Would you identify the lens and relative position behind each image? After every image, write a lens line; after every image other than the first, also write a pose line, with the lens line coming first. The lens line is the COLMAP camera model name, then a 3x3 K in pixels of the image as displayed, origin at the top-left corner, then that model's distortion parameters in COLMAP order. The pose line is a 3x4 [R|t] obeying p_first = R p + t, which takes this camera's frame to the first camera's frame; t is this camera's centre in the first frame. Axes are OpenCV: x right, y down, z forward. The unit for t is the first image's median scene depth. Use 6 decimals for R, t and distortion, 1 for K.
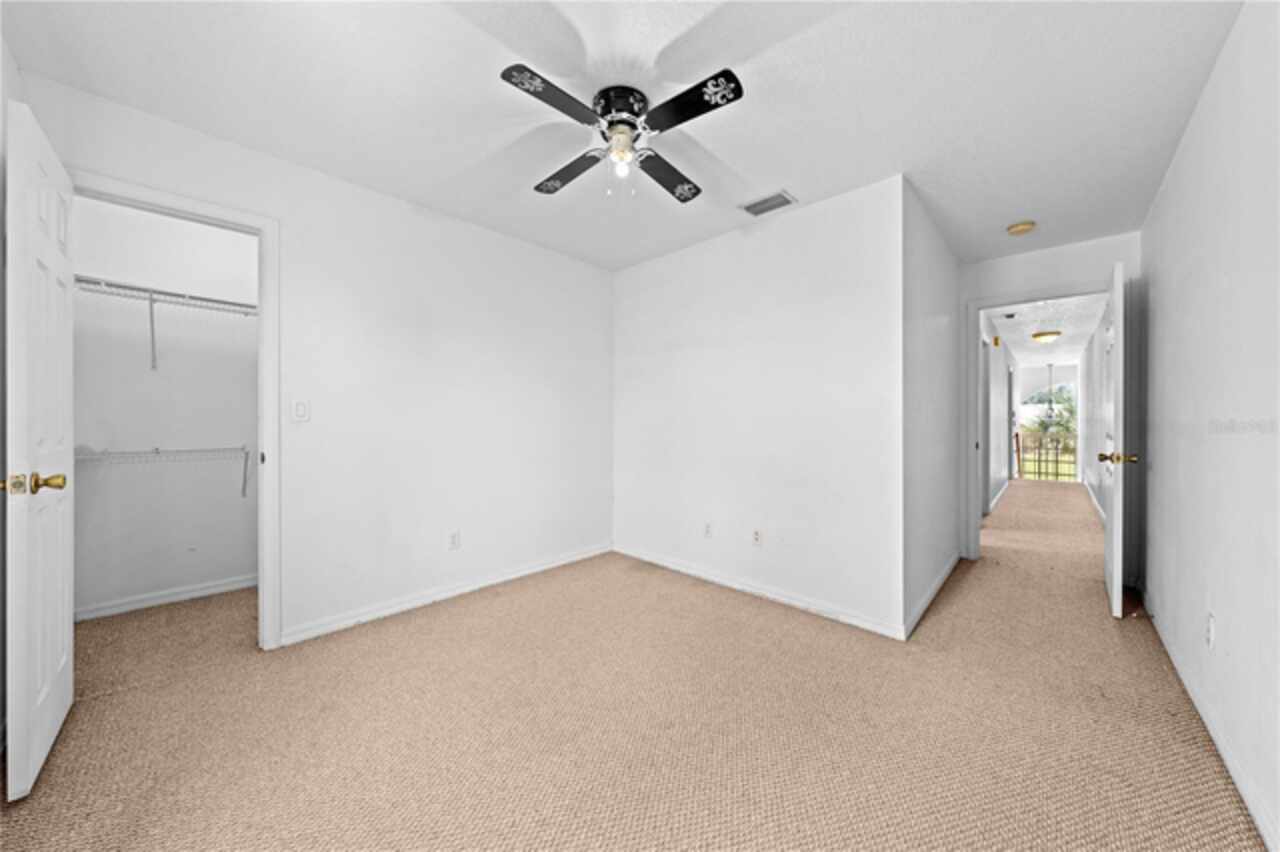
lens RADIAL K [[430.4, 0, 643.6], [0, 430.4, 421.6], [0, 0, 1]] dist [-0.001253, 0.000487]
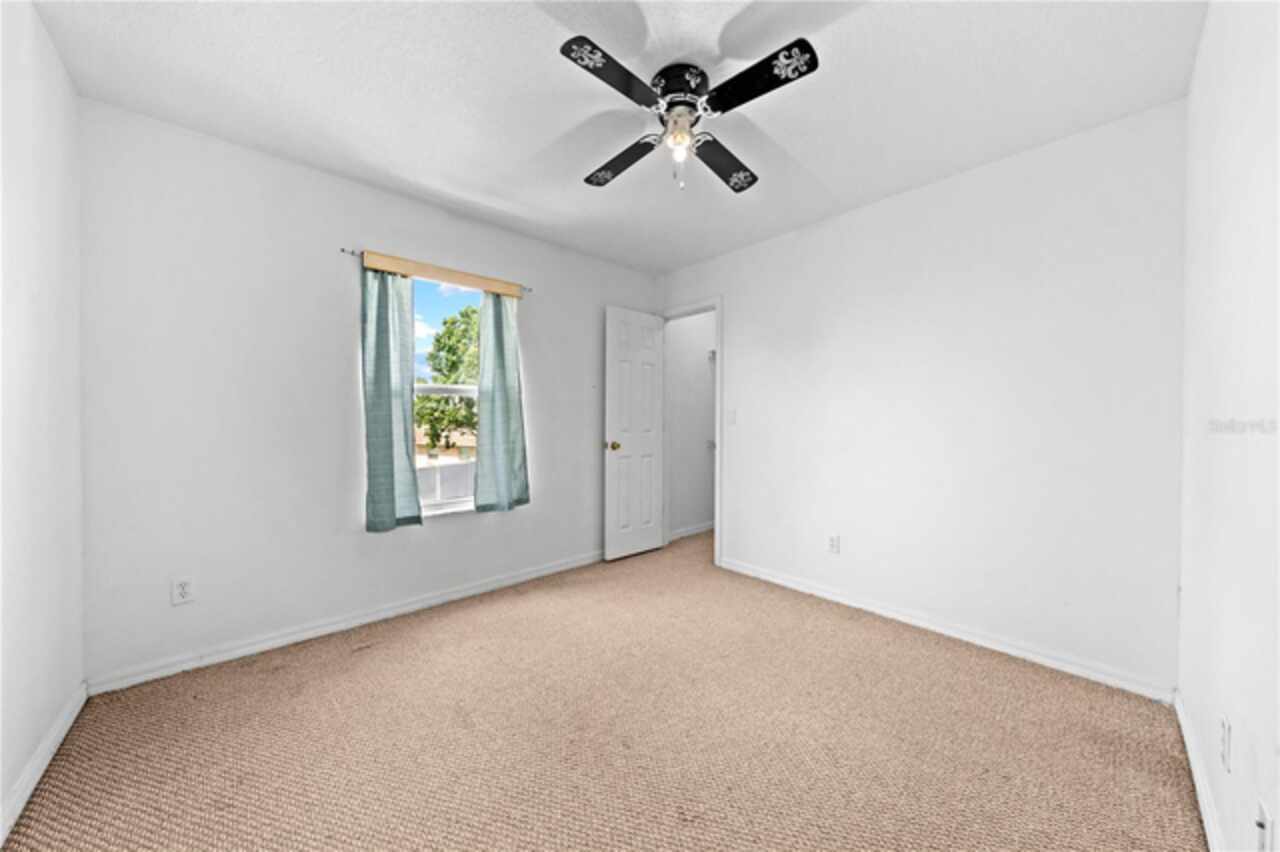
lens RADIAL K [[430.4, 0, 643.6], [0, 430.4, 421.6], [0, 0, 1]] dist [-0.001253, 0.000487]
pose [[-0.062219, -0.004509, -0.998052, 0.747078], [-0.006985, 0.999967, -0.004083, 0.004200], [0.998038, 0.006717, -0.062248, 0.822988]]
